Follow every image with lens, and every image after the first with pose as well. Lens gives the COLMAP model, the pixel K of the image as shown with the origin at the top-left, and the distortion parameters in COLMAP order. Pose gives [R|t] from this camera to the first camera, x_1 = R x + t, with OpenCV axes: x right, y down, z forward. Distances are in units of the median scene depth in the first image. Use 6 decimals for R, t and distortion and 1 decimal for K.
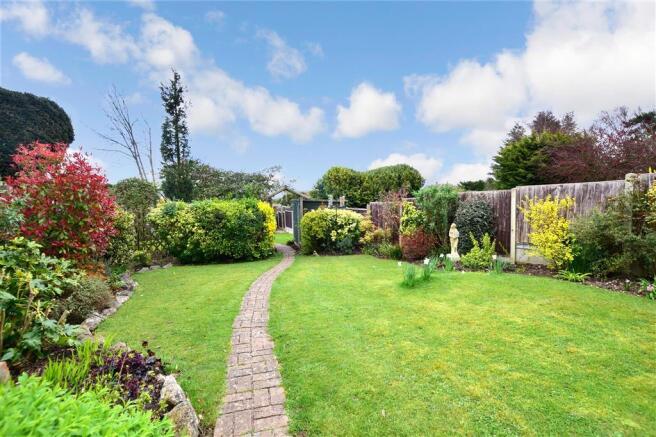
lens RADIAL K [[295.4, 0, 328.0], [0, 295.4, 218.5], [0, 0, 1]] dist [-0.002283, -0.000165]
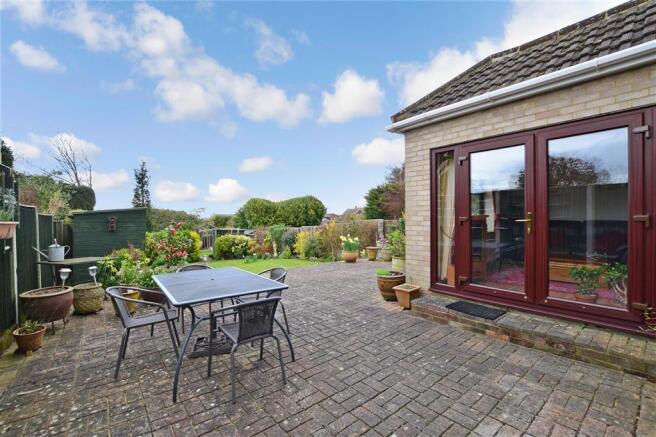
lens RADIAL K [[295.4, 0, 328.0], [0, 295.4, 218.5], [0, 0, 1]] dist [-0.002283, -0.000165]
pose [[0.973498, -0.000826, 0.228694, 0.170127], [0.017357, 0.997376, -0.070285, 0.003558], [-0.228035, 0.072392, 0.970958, -0.971981]]
